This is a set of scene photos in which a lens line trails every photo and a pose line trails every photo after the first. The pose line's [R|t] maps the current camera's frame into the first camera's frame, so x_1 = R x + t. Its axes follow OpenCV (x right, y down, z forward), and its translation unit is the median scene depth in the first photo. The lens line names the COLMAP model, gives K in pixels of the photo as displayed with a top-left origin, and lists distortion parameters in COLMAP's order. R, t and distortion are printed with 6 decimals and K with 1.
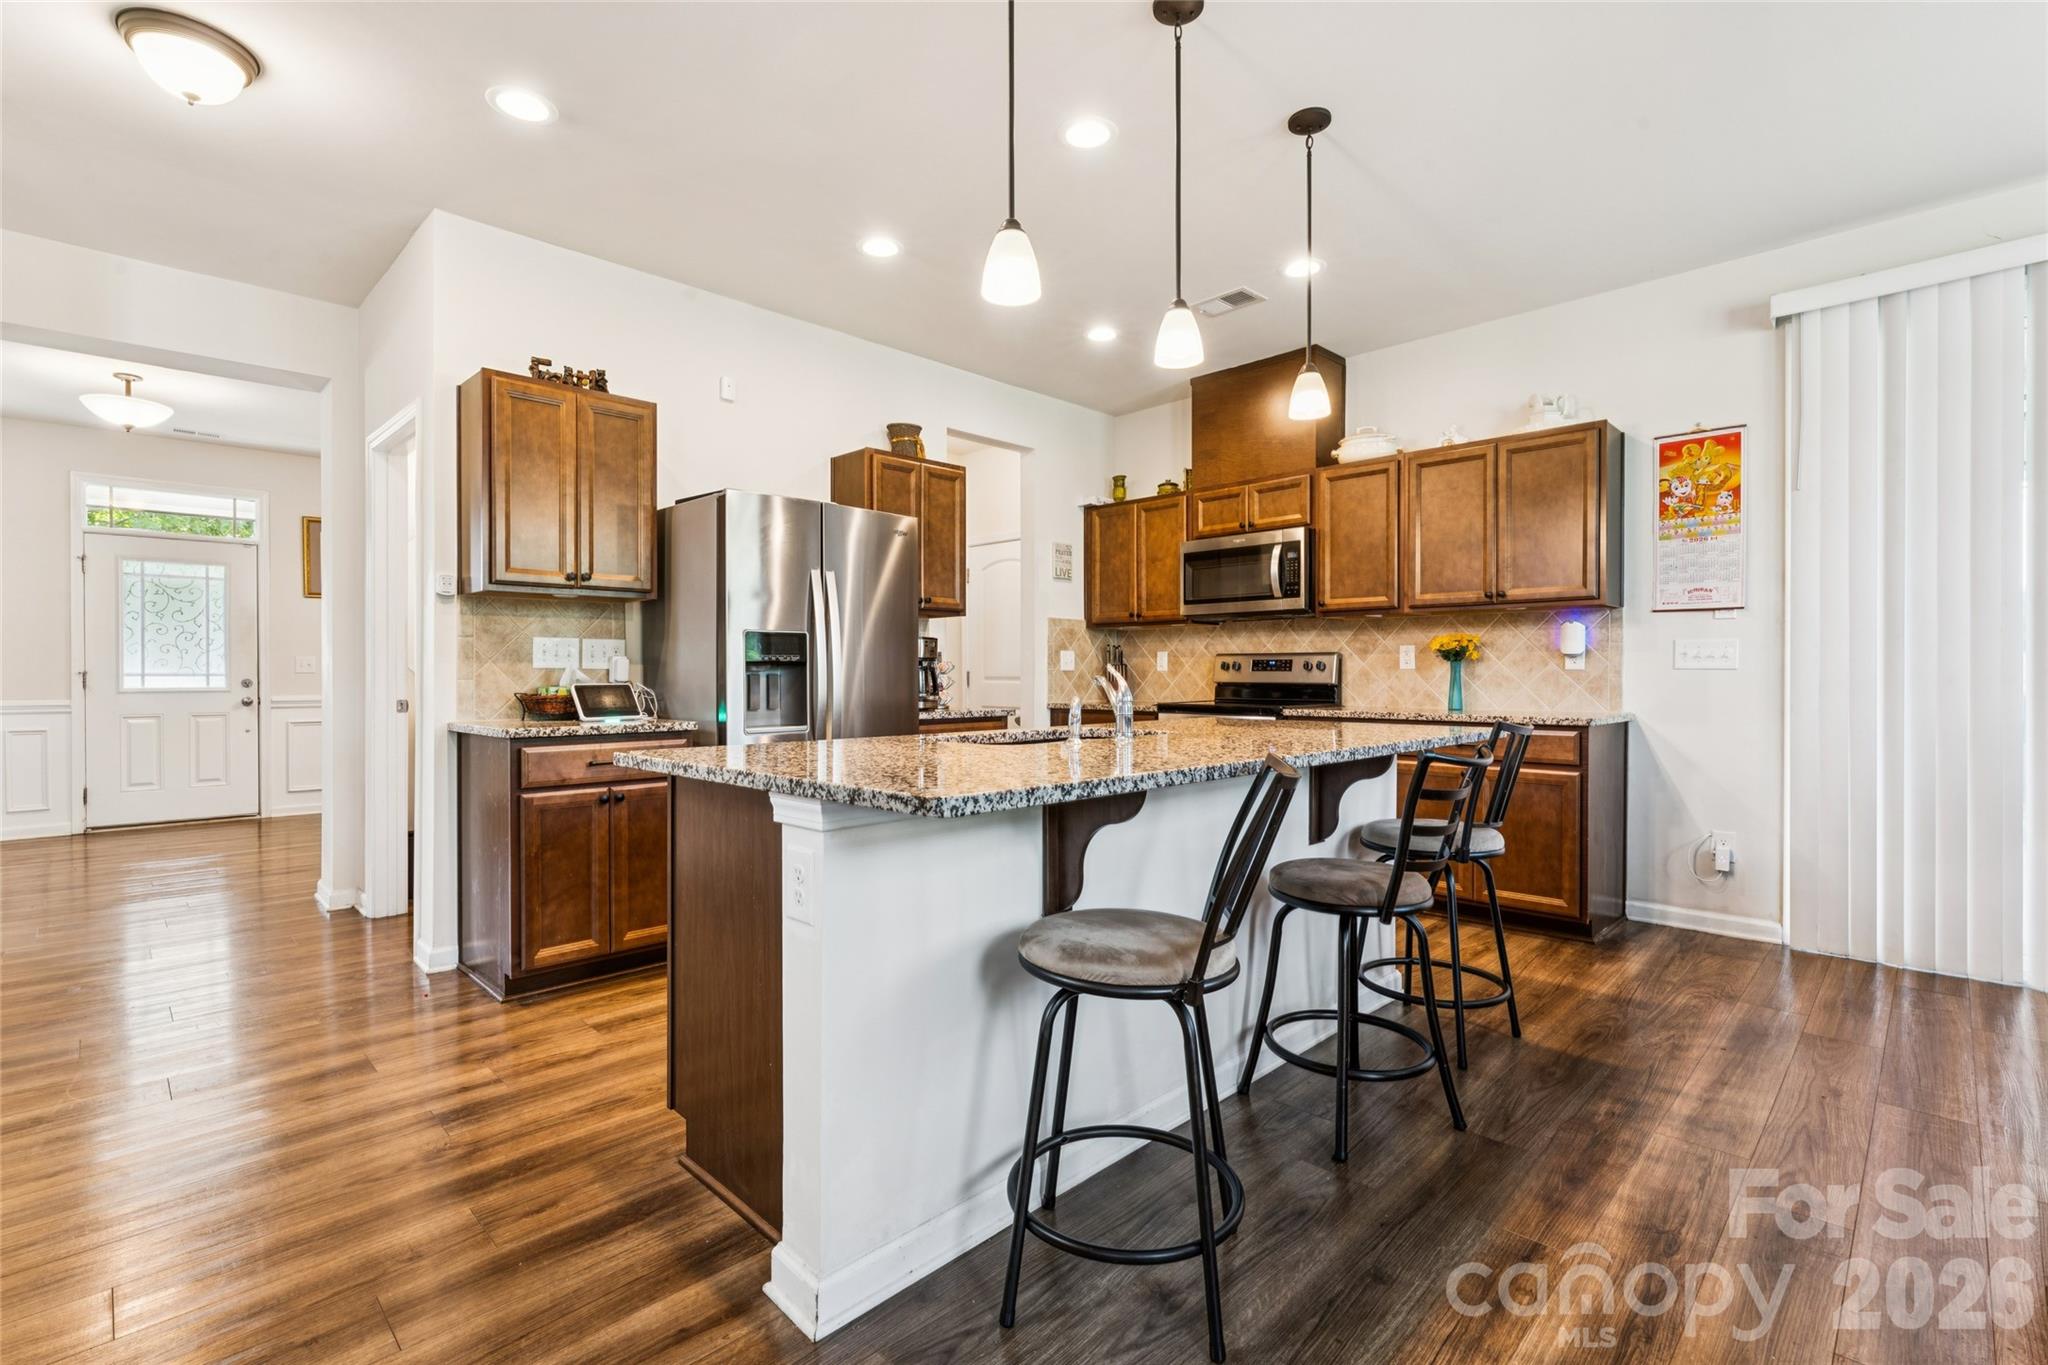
lens RADIAL K [[930.1, 0, 1027.8], [0, 930.1, 678.7], [0, 0, 1]] dist [-0.000064, -0.000930]
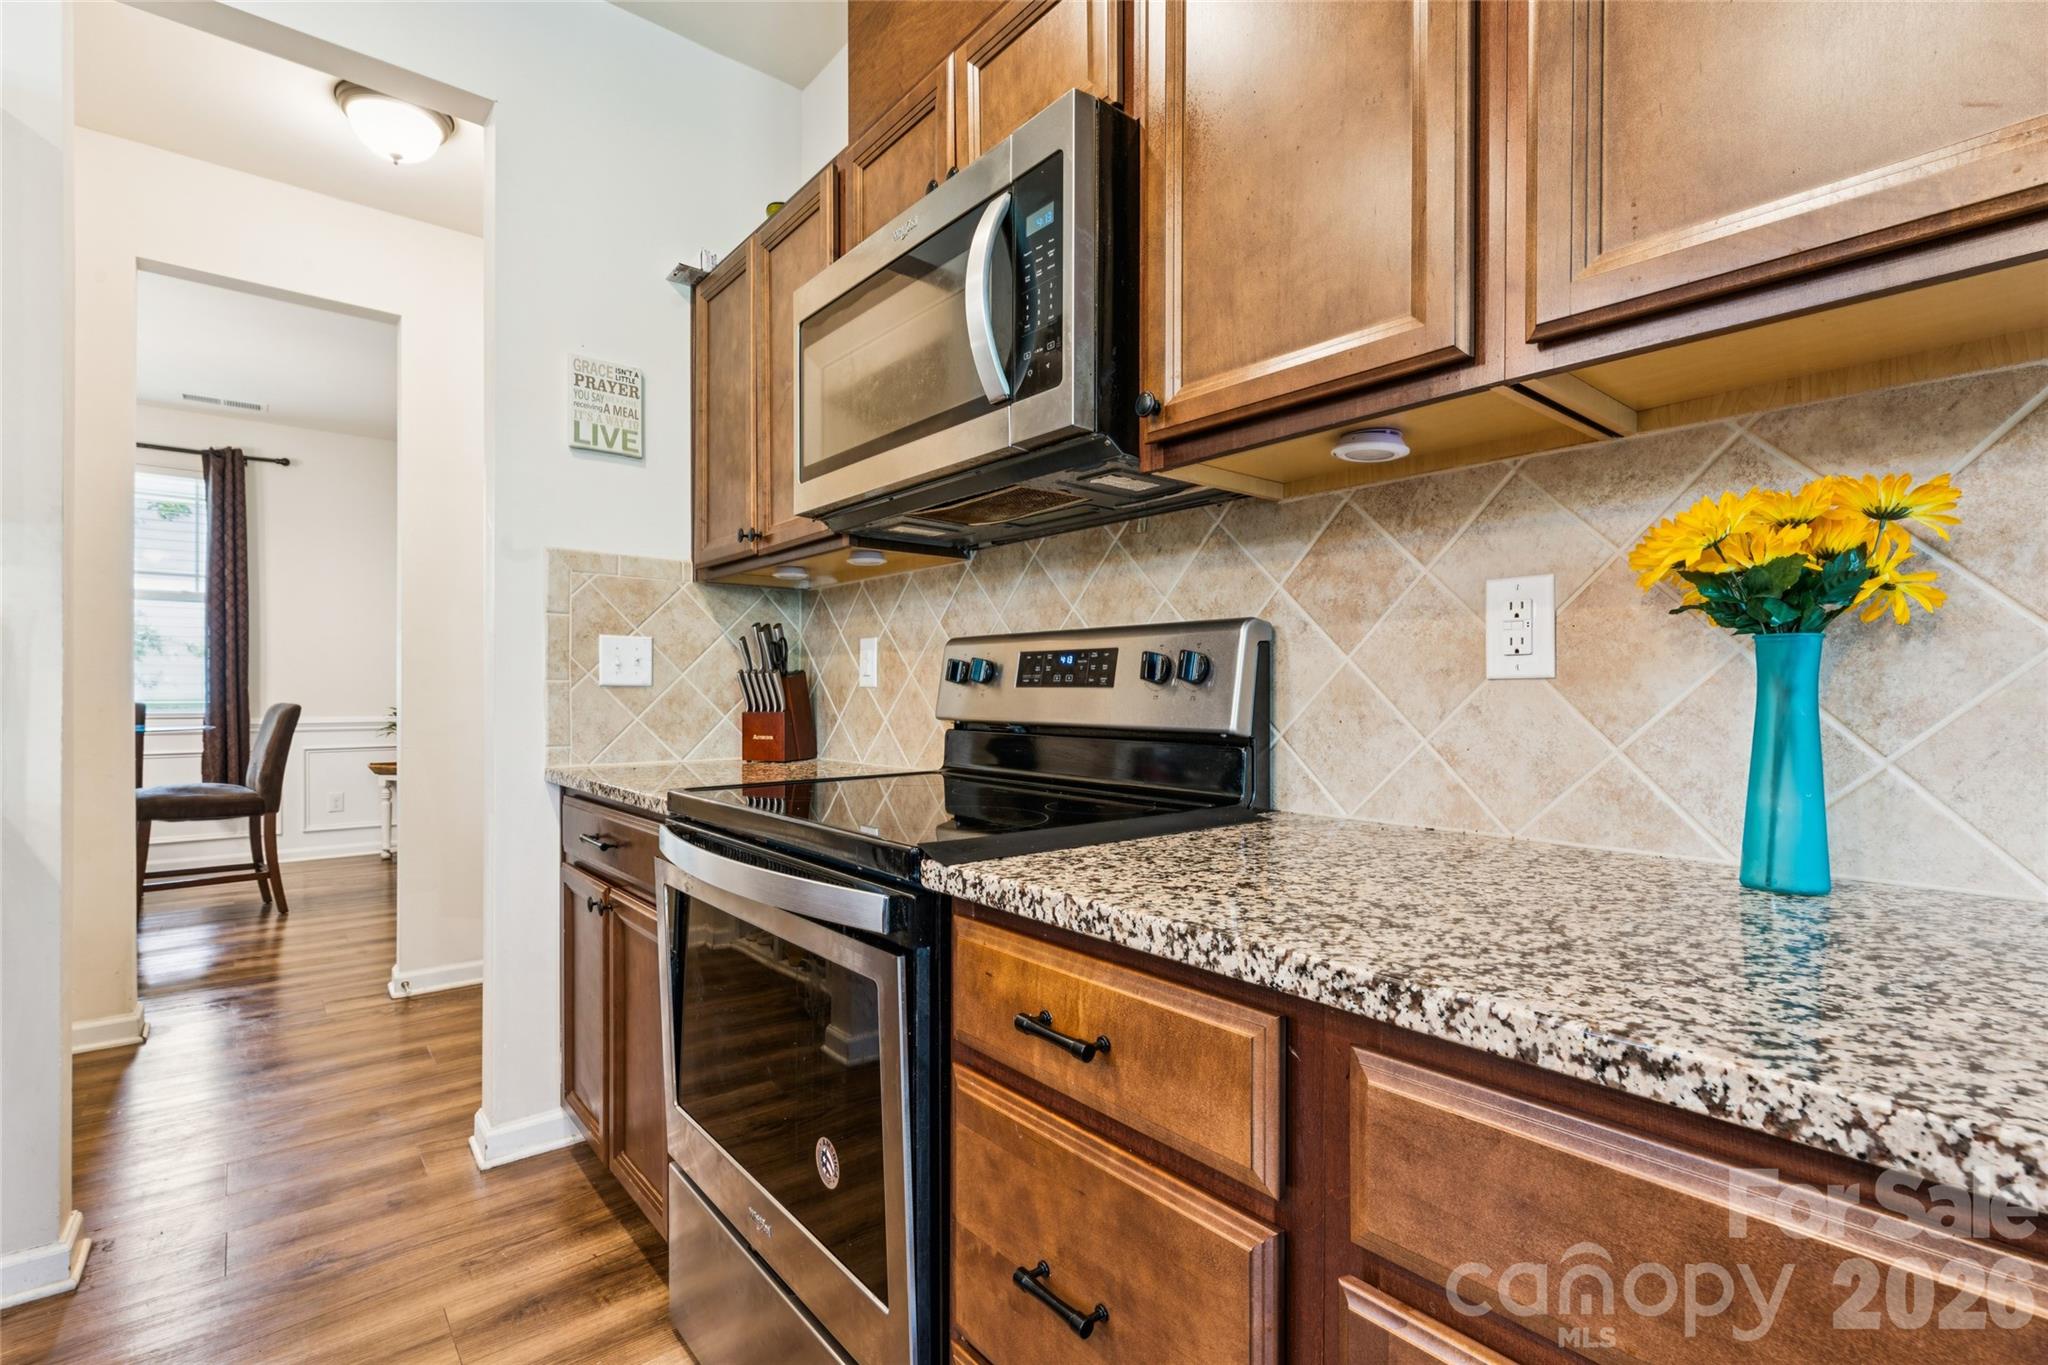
lens RADIAL K [[930.1, 0, 1024.1], [0, 930.1, 699.0], [0, 0, 1]] dist [-0.000064, -0.000930]
pose [[0.994893, 0.000962, -0.100929, 0.367025], [-0.000590, 0.999993, 0.003714, -0.006679], [0.100932, -0.003636, 0.994887, 0.899932]]
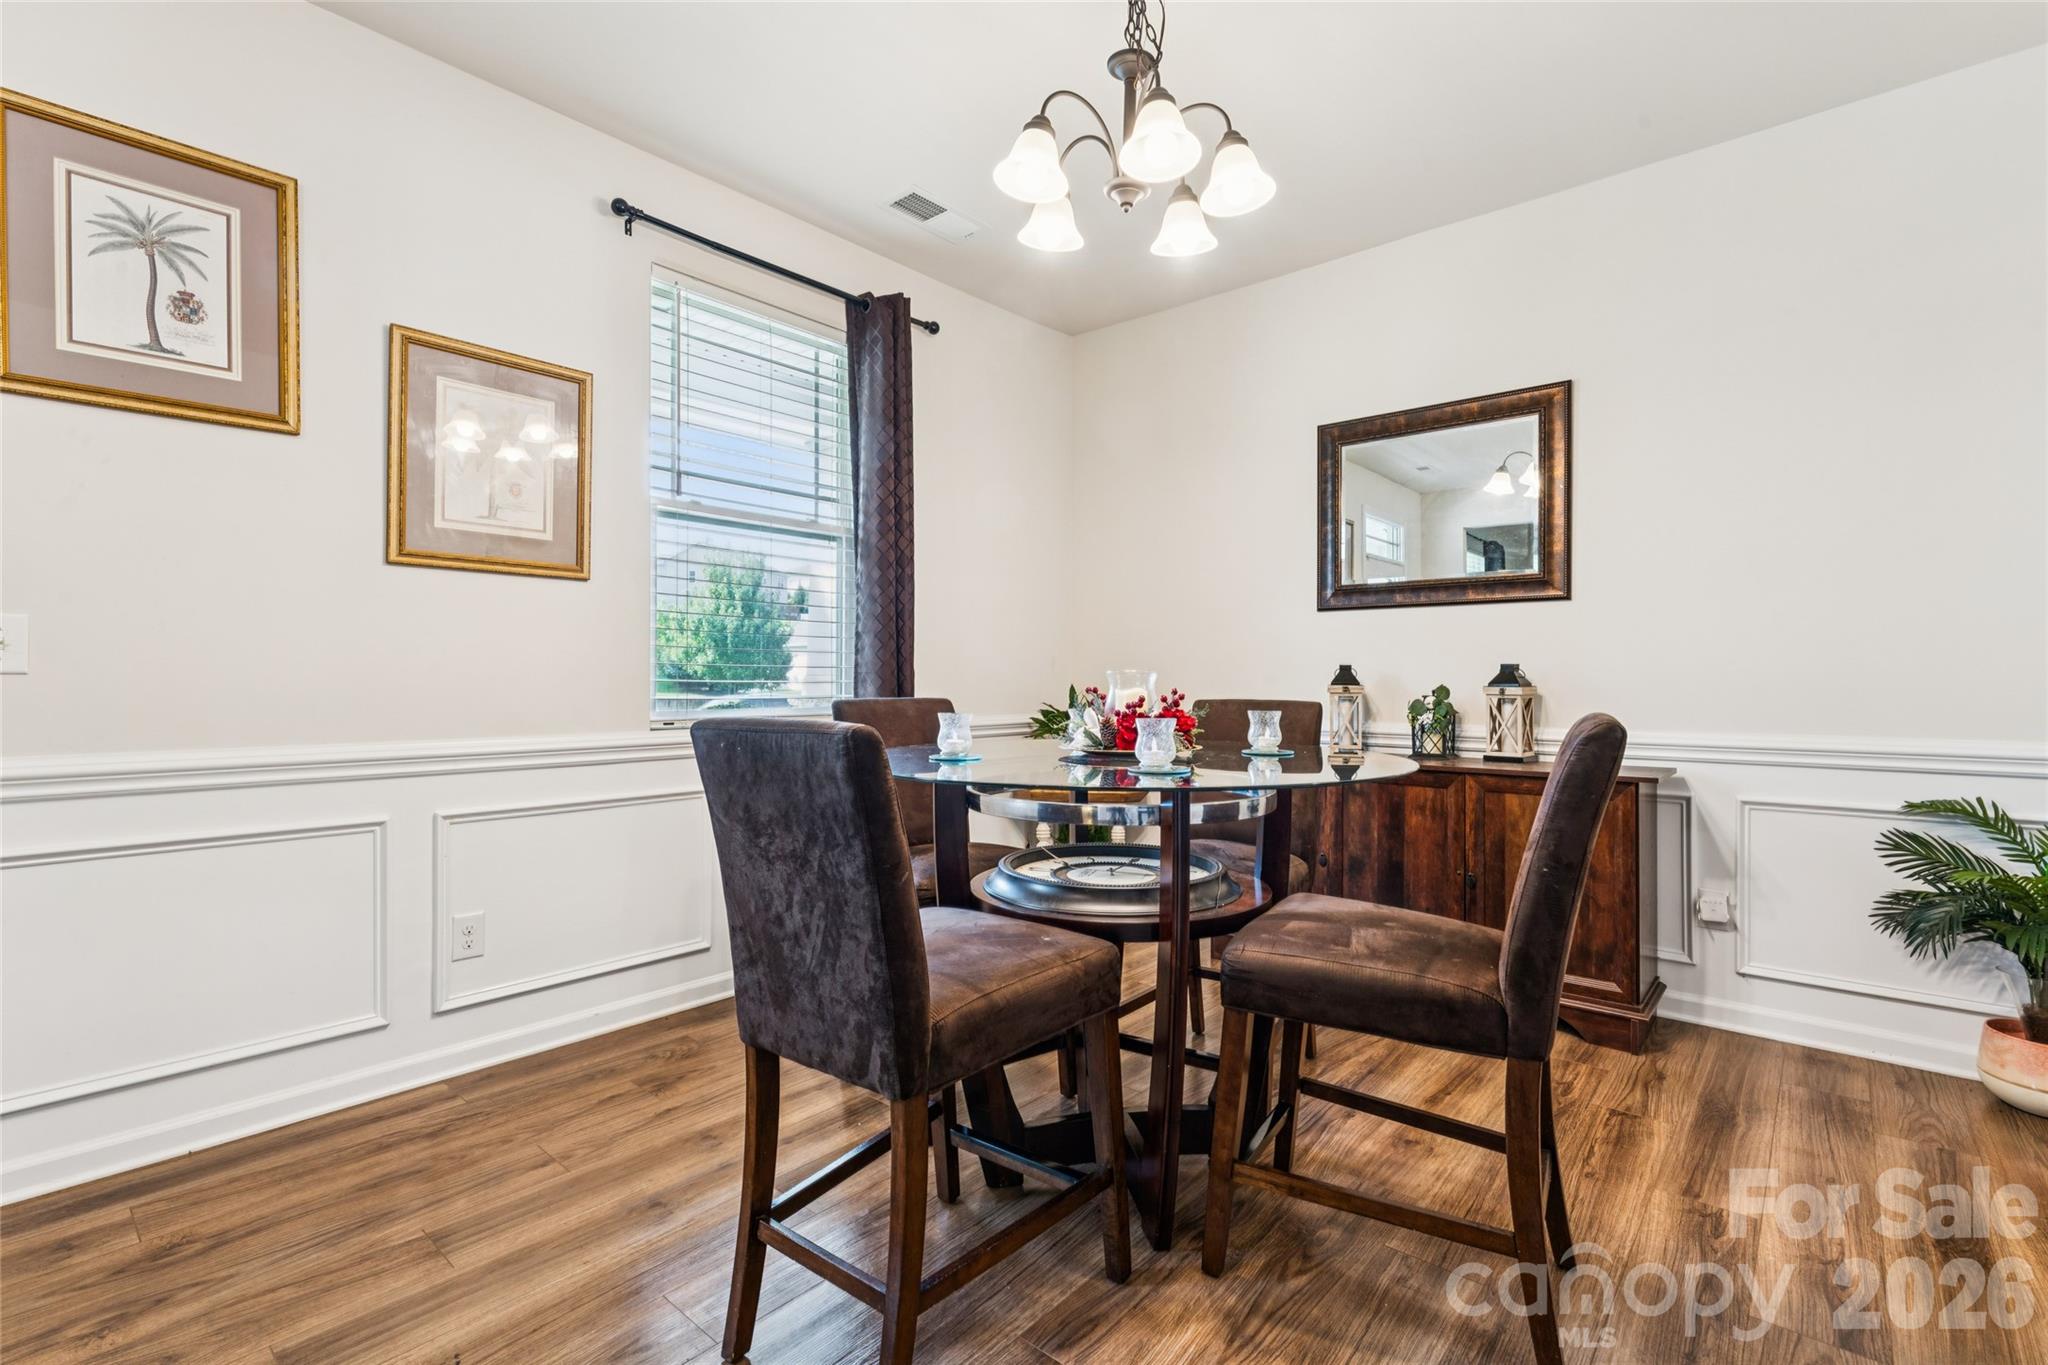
lens RADIAL K [[930.1, 0, 1030.7], [0, 930.1, 673.2], [0, 0, 1]] dist [-0.000064, -0.000930]
pose [[0.998476, 0.002910, 0.055102, -0.868554], [-0.002459, 0.999963, -0.008243, -0.008562], [-0.055124, 0.008095, 0.998447, 1.269938]]
